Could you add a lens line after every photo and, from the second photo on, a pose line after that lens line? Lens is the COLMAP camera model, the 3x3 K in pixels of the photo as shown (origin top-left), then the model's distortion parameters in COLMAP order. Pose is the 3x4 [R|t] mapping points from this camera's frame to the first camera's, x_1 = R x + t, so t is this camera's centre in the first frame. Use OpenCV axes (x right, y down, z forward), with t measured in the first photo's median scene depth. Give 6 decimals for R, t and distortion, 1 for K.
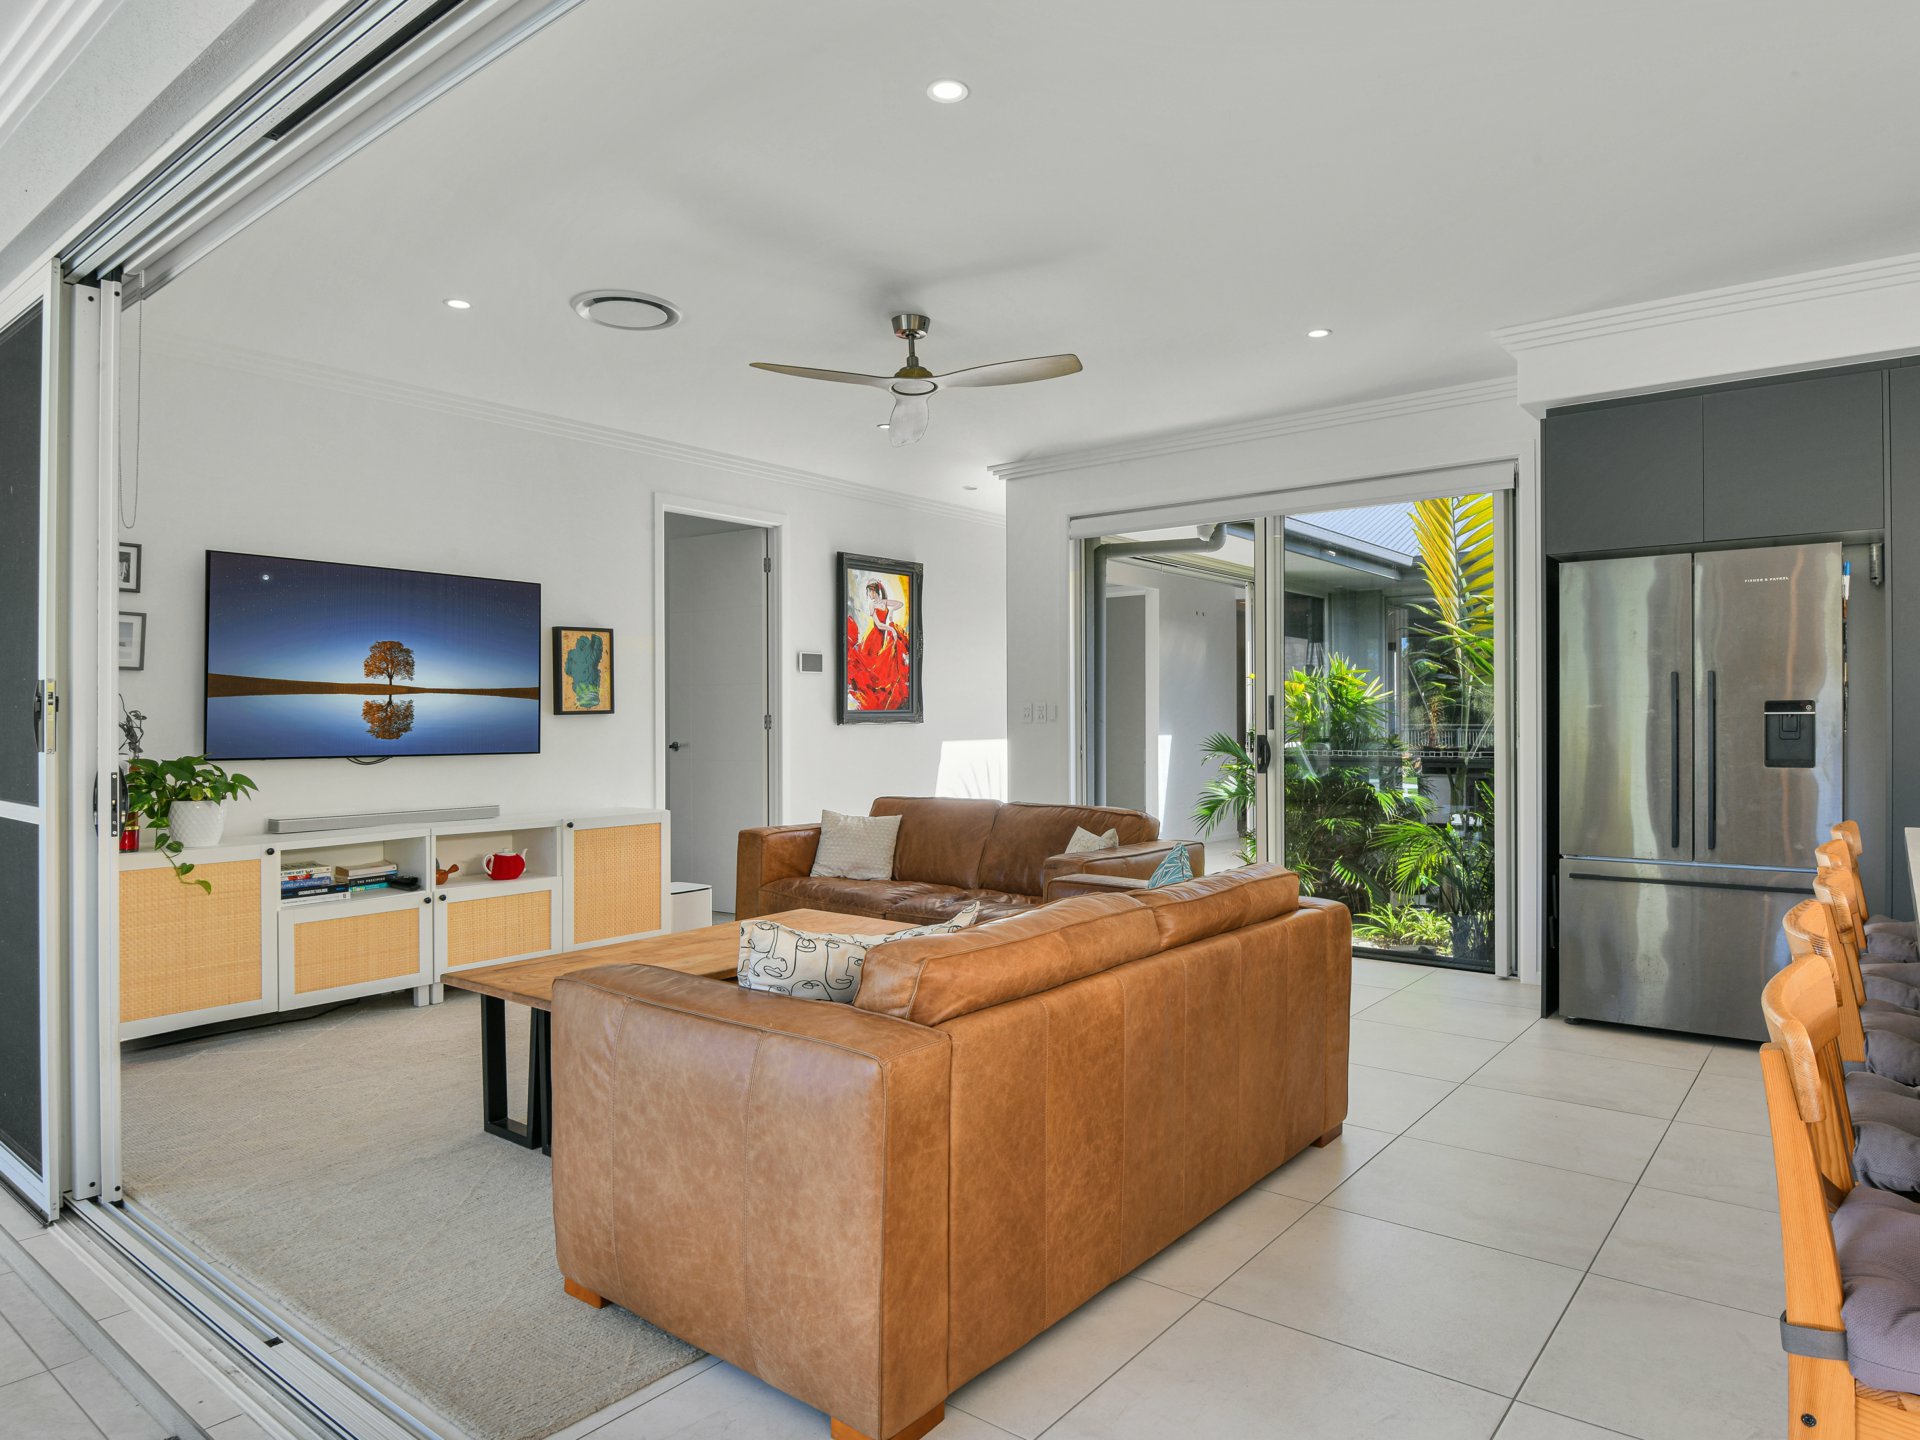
lens RADIAL K [[1180.0, 0, 960.0], [0, 1180.0, 720.0], [0, 0, 1]] dist [0.007313, -0.028266]
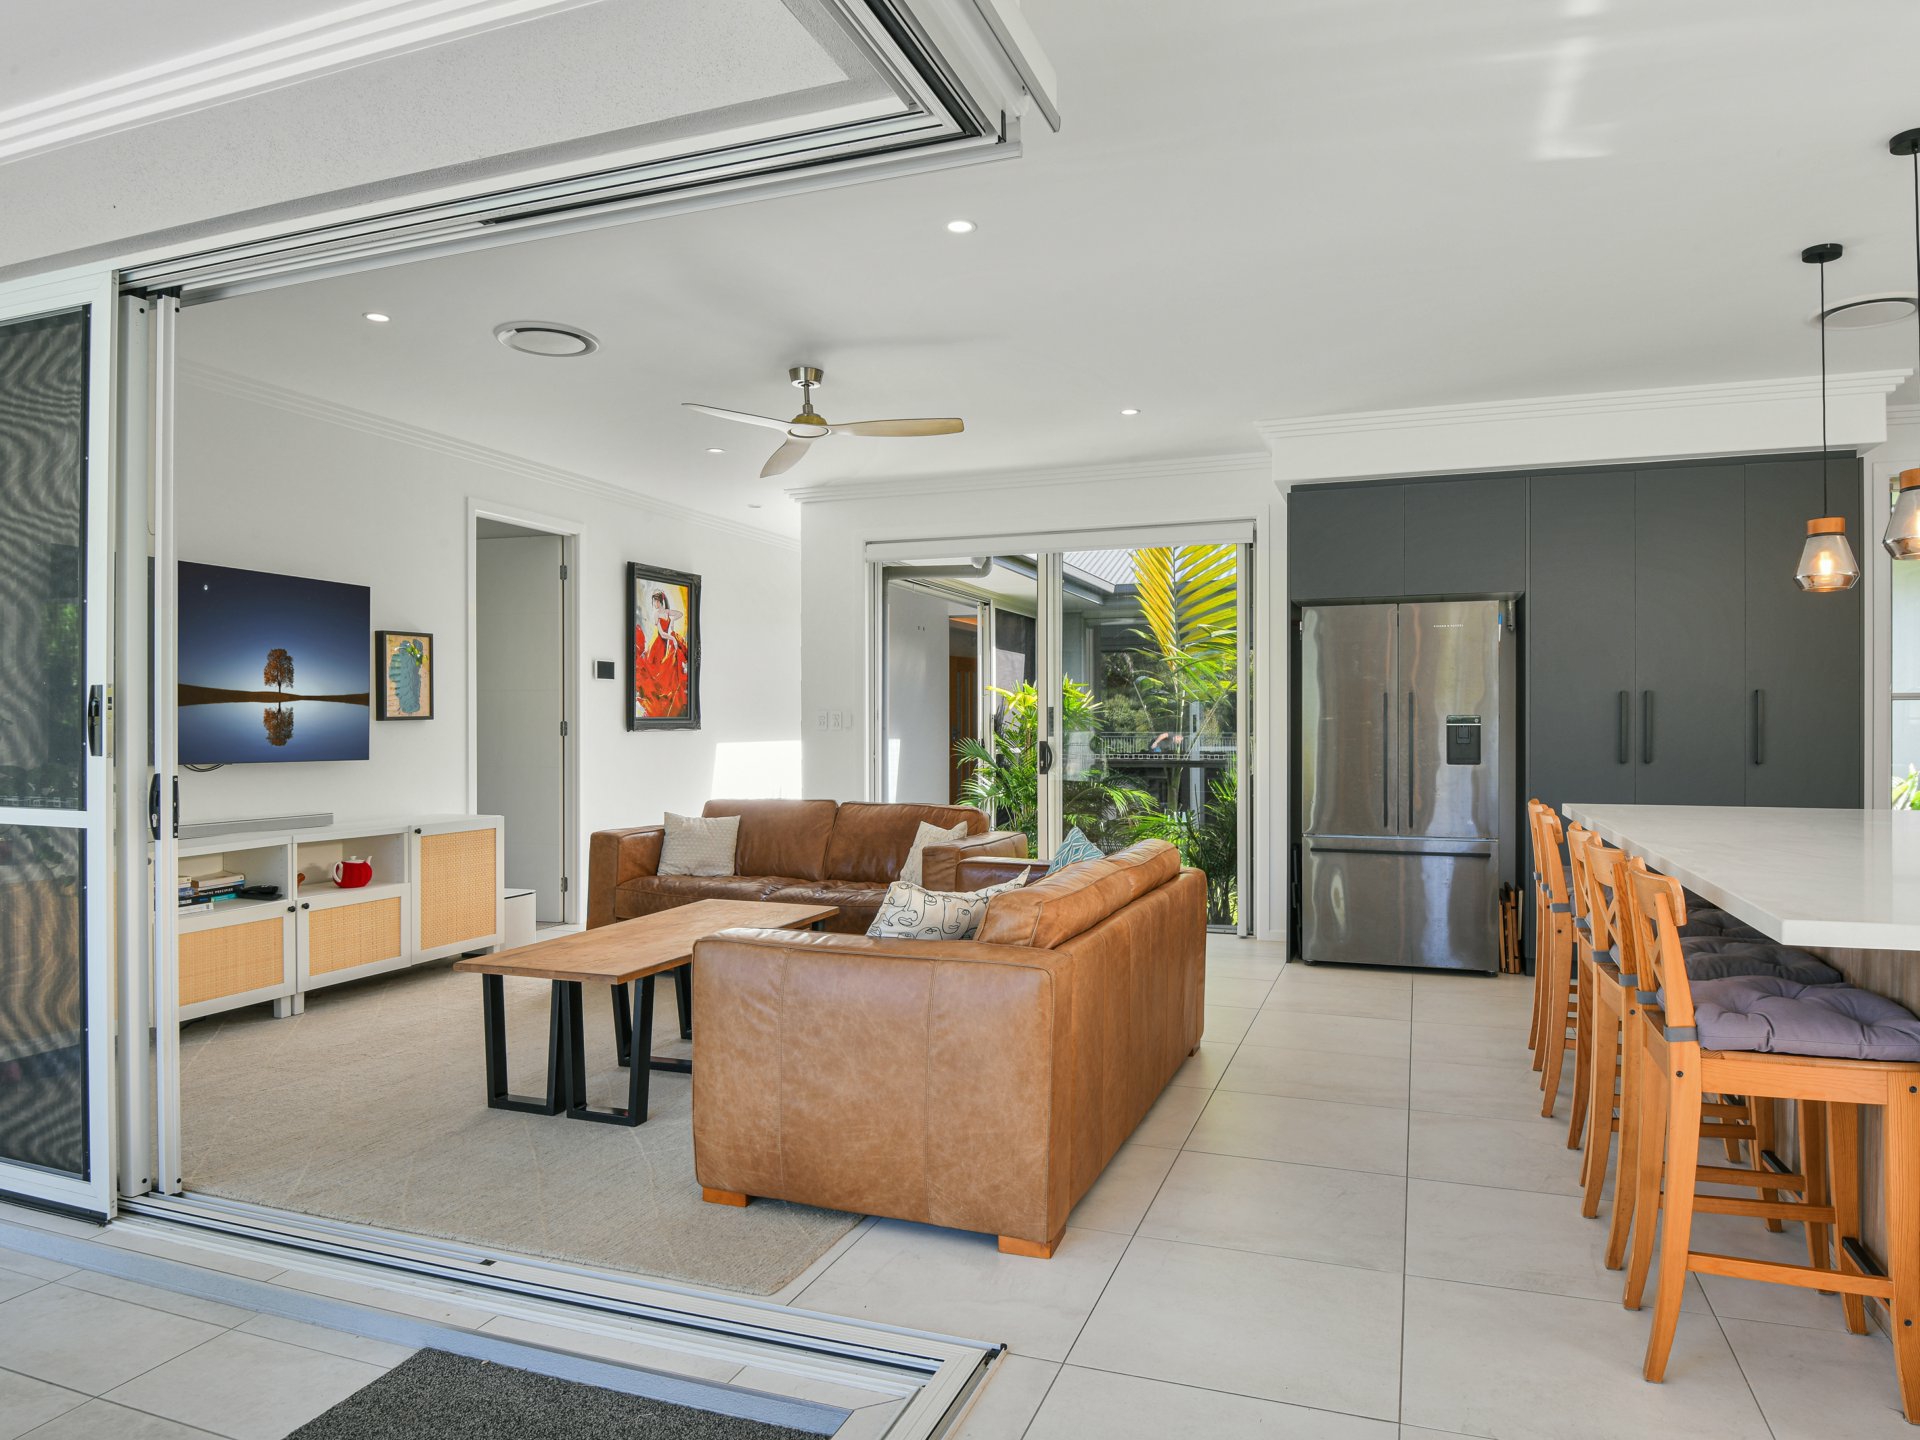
lens RADIAL K [[1200.9, 0, 971.4], [0, 1200.9, 719.7], [0, 0, 1]] dist [0.014112, -0.036255]
pose [[0.951866, 0.005581, 0.306463, -0.266962], [-0.003666, 0.999970, -0.006826, -0.000069], [-0.306492, 0.005374, 0.951858, -0.151865]]
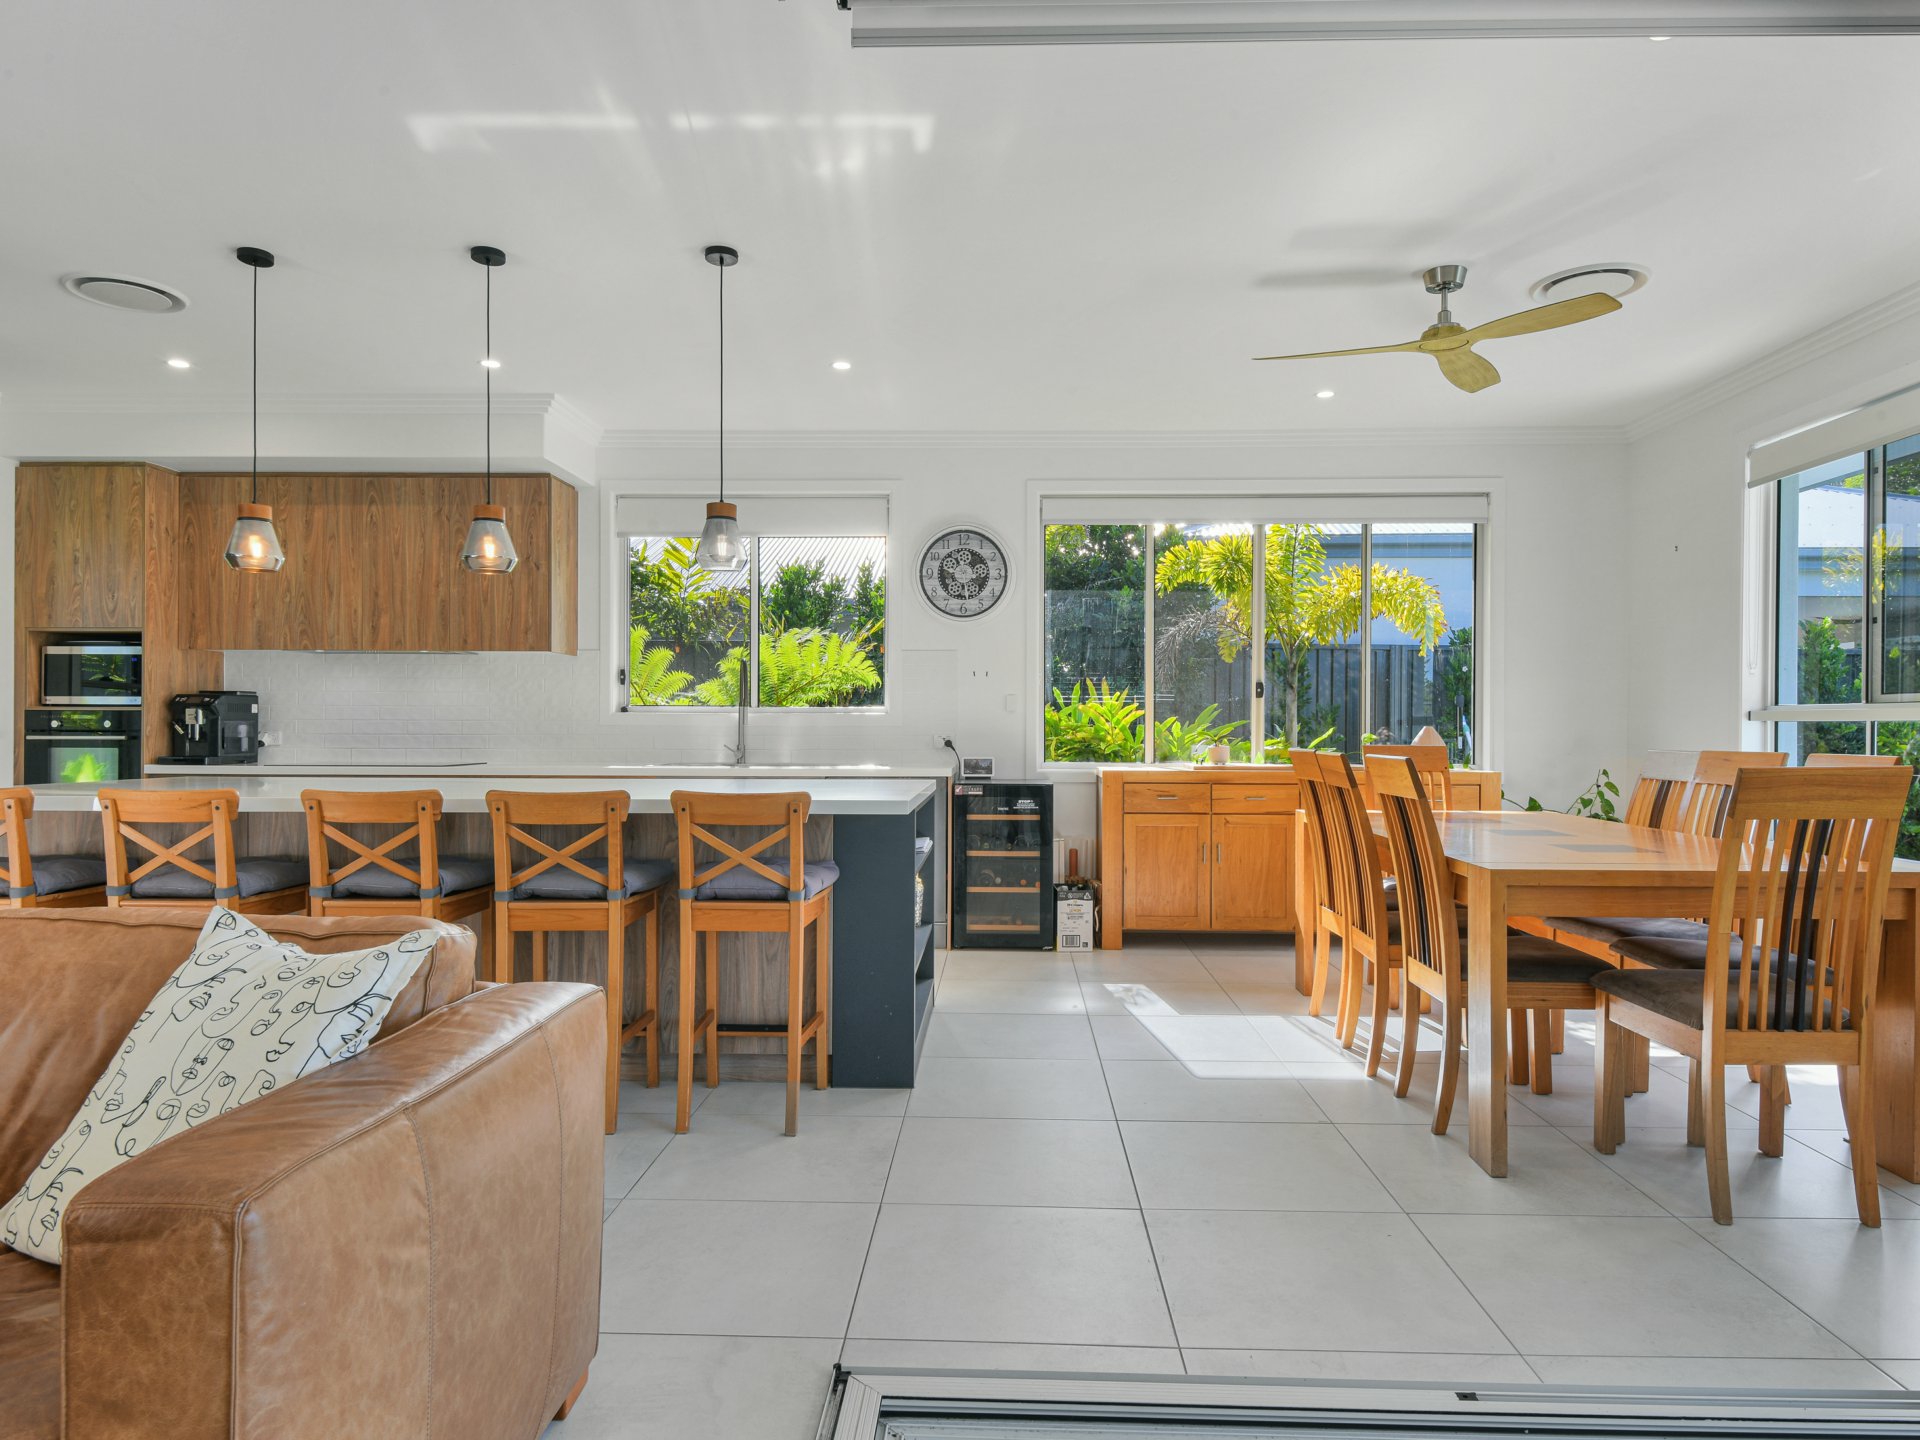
lens RADIAL K [[1176.8, 0, 972.6], [0, 1176.8, 724.3], [0, 0, 1]] dist [0.038442, -0.034492]
pose [[-0.592792, 0.005563, 0.805337, -0.505678], [-0.002302, 0.999960, -0.008603, 0.026180], [-0.805353, -0.006954, -0.592755, 0.613758]]
